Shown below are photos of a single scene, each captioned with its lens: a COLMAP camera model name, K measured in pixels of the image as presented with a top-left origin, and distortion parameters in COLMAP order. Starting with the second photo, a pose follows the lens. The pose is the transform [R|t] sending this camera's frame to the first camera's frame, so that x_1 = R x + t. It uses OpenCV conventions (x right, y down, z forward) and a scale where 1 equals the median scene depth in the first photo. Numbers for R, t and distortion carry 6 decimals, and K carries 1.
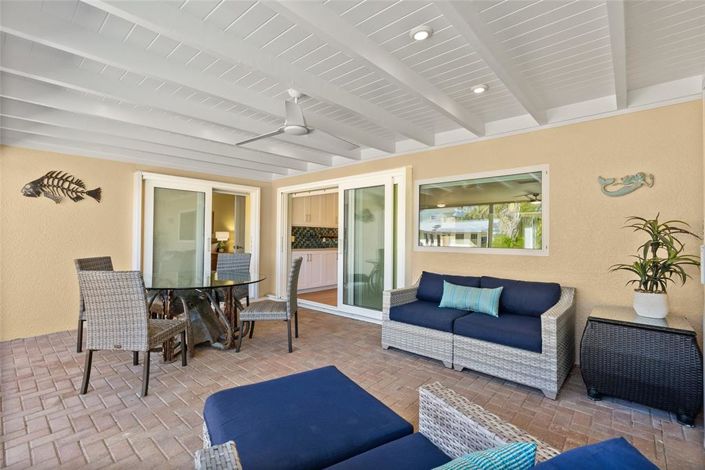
lens RADIAL K [[324.0, 0, 354.9], [0, 324.0, 240.5], [0, 0, 1]] dist [-0.003455, -0.000444]
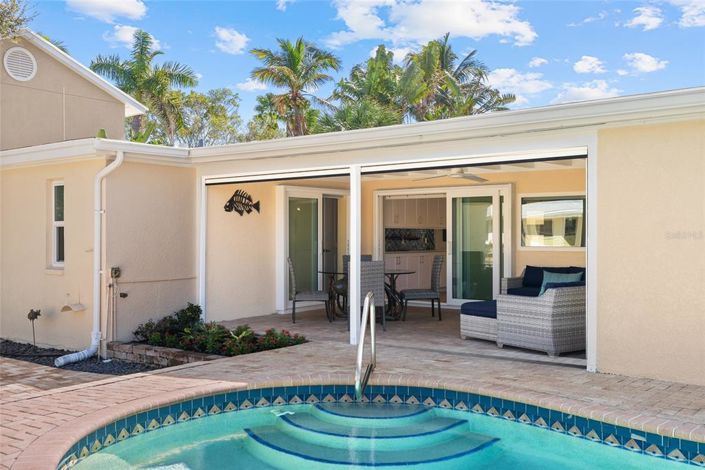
lens RADIAL K [[684.5, 0, 352.5], [0, 684.5, 235.0], [0, 0, 1]] dist [-0.007791, -0.005422]
pose [[0.999099, -0.010853, 0.041029, -0.492644], [0.011196, 0.999904, -0.008123, -0.010234], [-0.040937, 0.008575, 0.999125, -1.415439]]
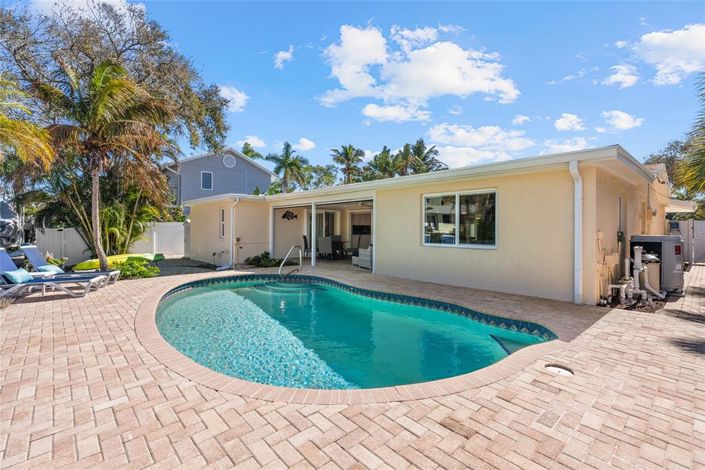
lens RADIAL K [[322.7, 0, 360.7], [0, 322.7, 232.4], [0, 0, 1]] dist [-0.002233, 0.000051]
pose [[0.994572, -0.002470, -0.104024, 0.171355], [0.002749, 0.999993, 0.002536, 0.008362], [0.104017, -0.002808, 0.994572, -1.956904]]
